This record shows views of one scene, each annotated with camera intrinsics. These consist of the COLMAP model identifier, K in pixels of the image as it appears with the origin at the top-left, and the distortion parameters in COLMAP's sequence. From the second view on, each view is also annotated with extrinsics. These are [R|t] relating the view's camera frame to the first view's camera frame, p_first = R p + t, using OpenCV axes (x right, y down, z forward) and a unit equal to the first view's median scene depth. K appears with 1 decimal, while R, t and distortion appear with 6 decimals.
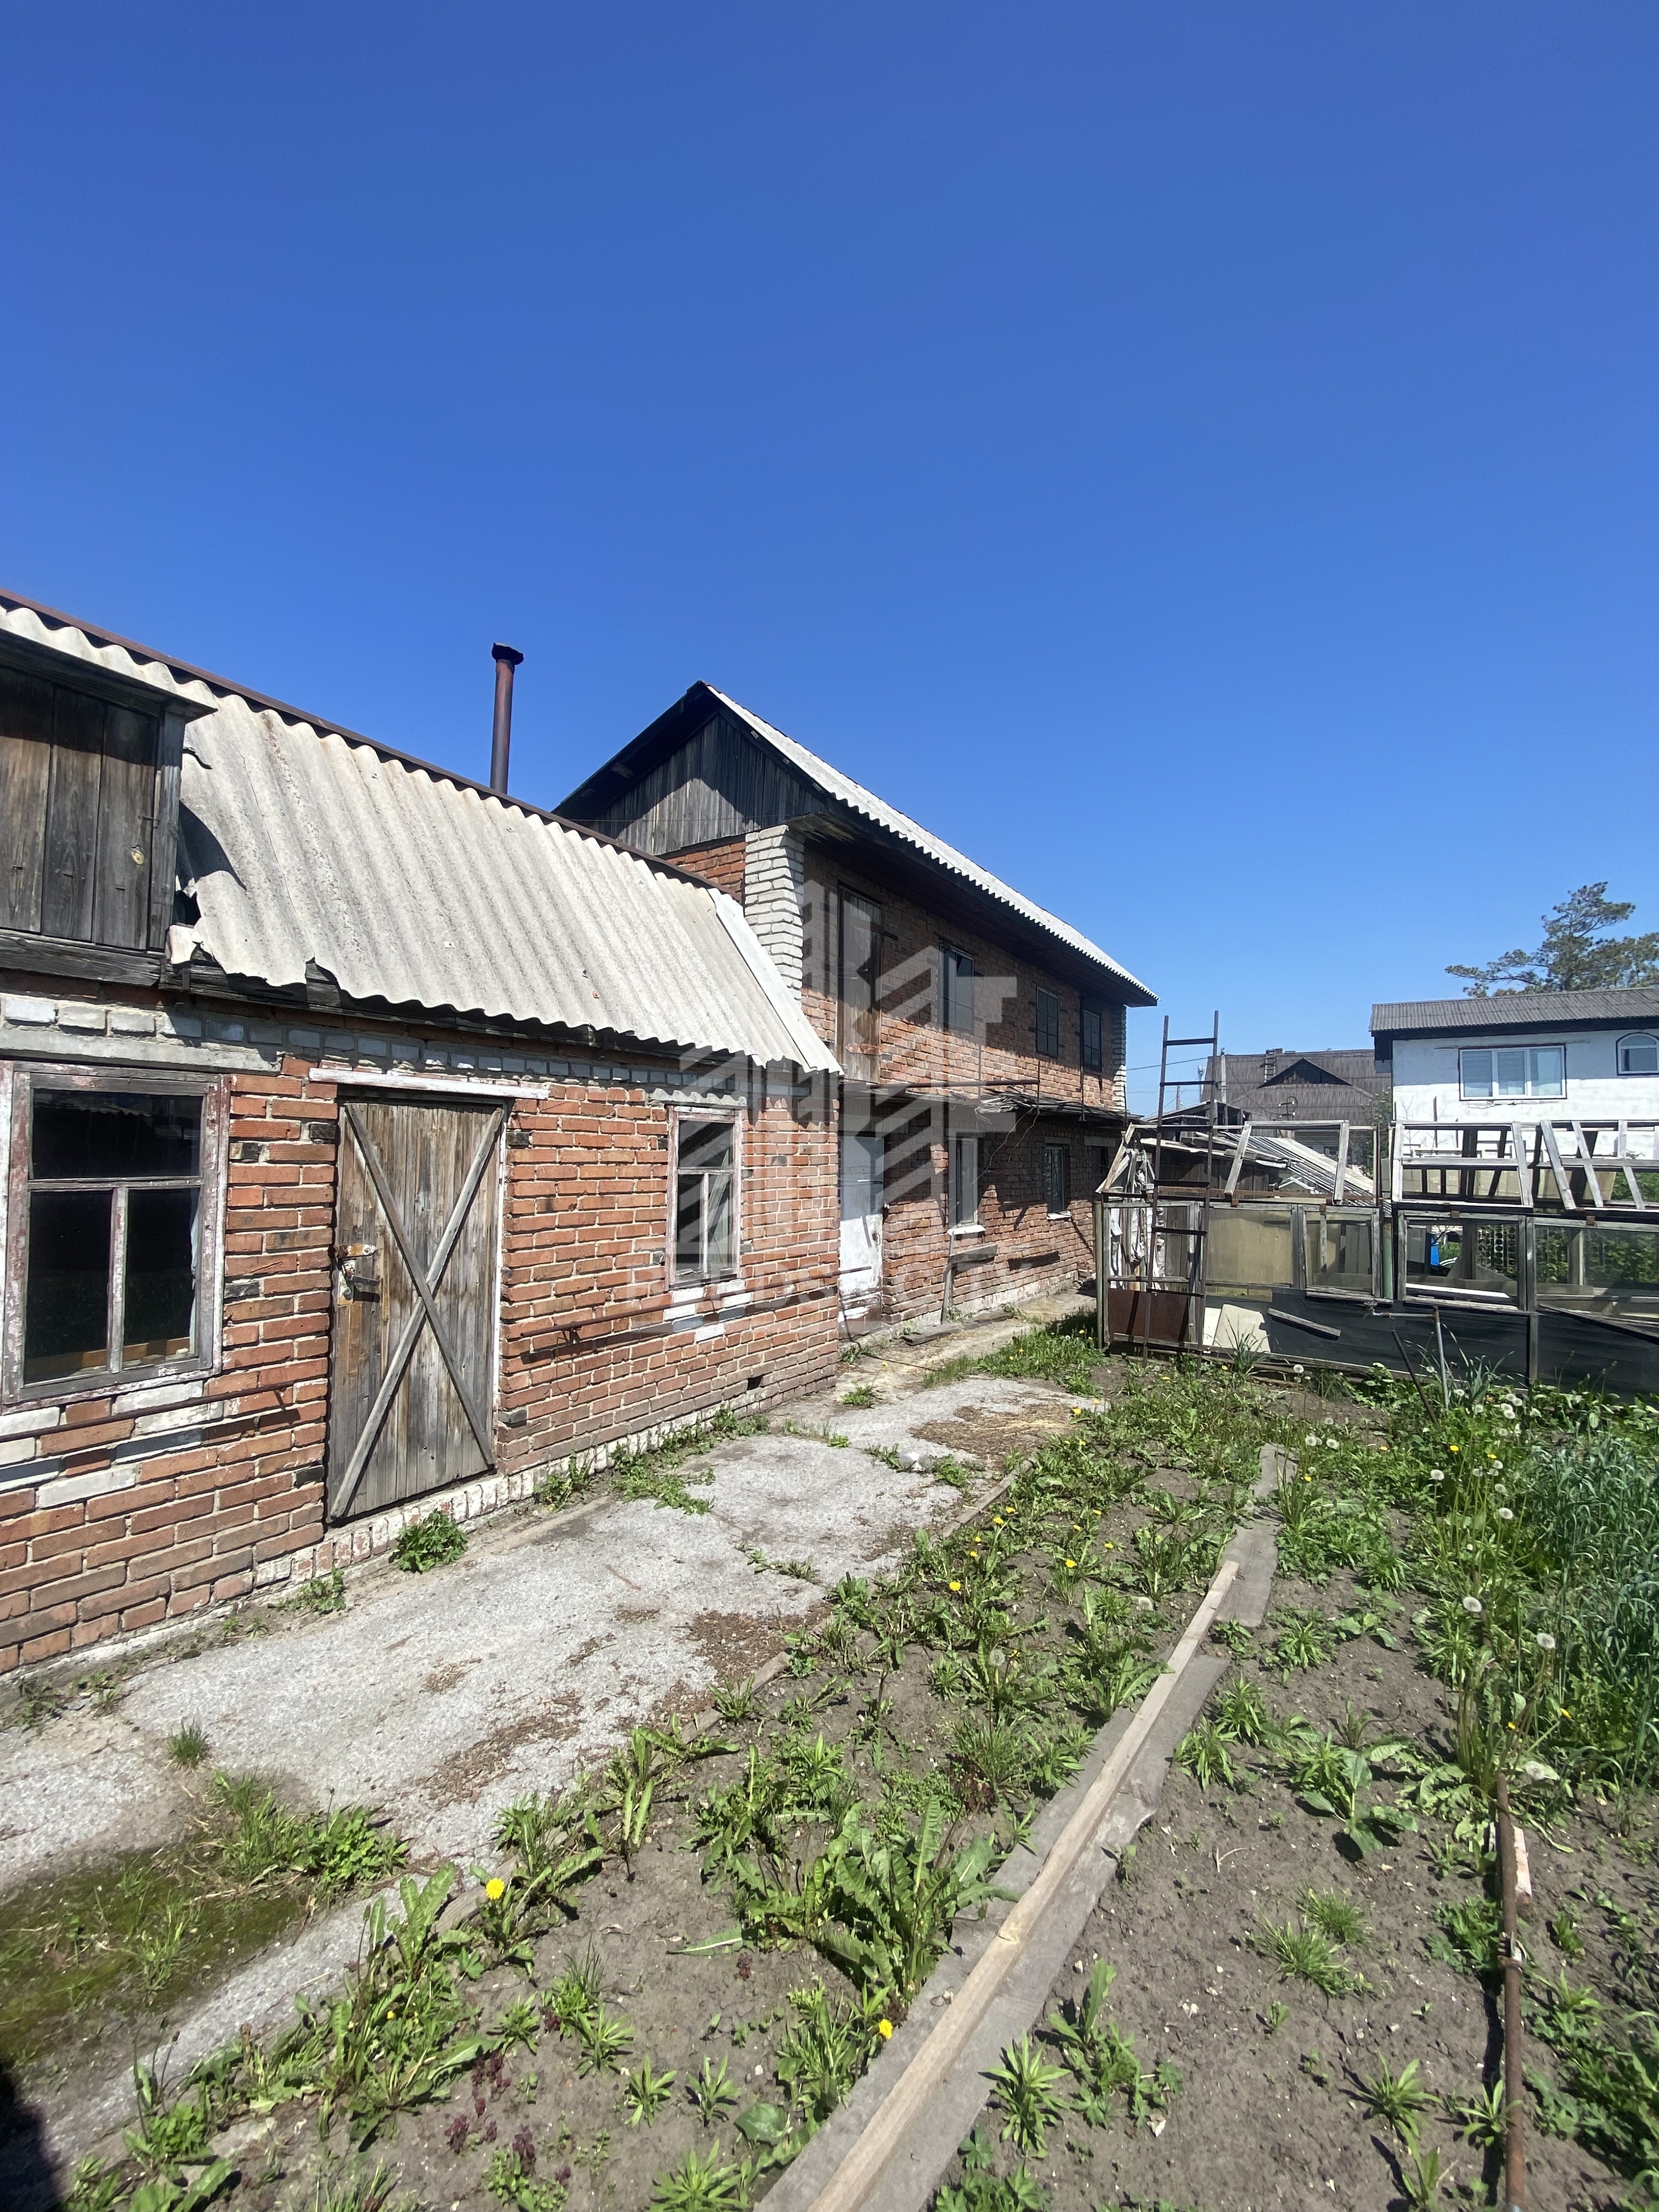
lens RADIAL K [[893.7, 0, 823.8], [0, 893.7, 1097.0], [0, 0, 1]] dist [0.022600, -0.022916]
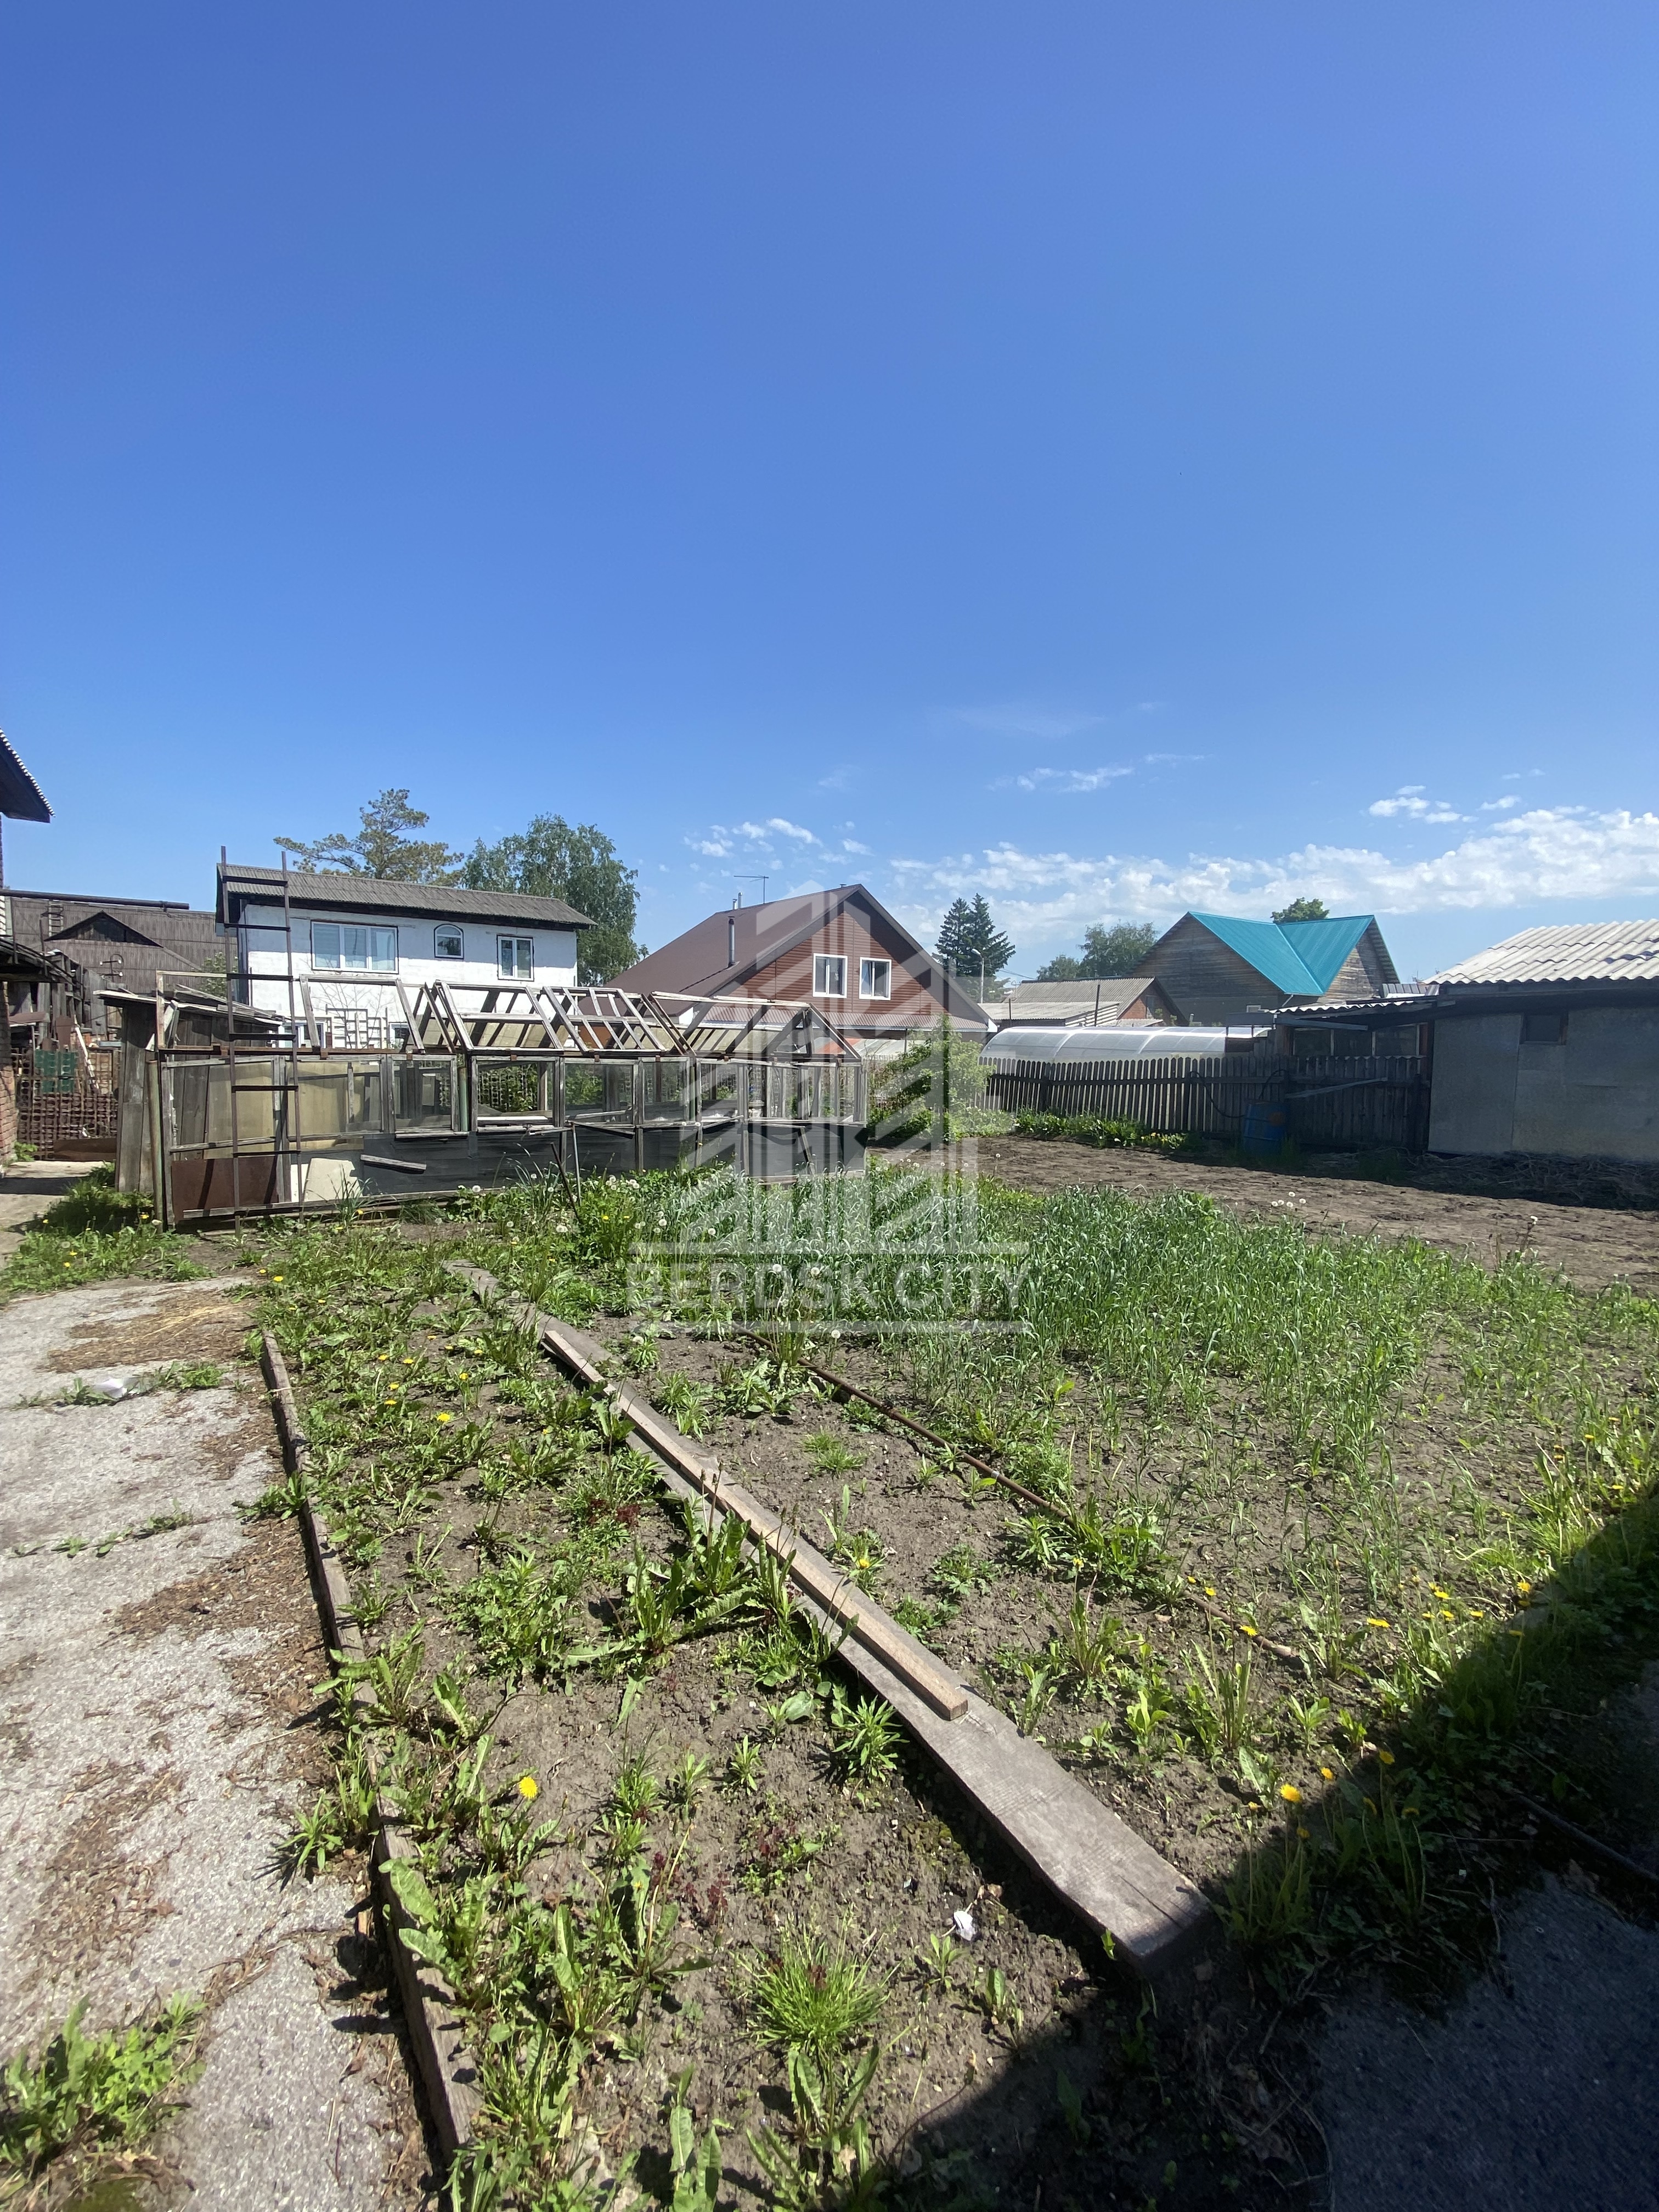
lens RADIAL K [[904.5, 0, 829.5], [0, 904.5, 1106.0], [0, 0, 1]] dist [0.023993, -0.023398]
pose [[0.355201, -0.076460, 0.931658, -0.286043], [-0.064512, 0.992268, 0.106030, 0.032194], [-0.932561, -0.097765, 0.347522, 0.133726]]
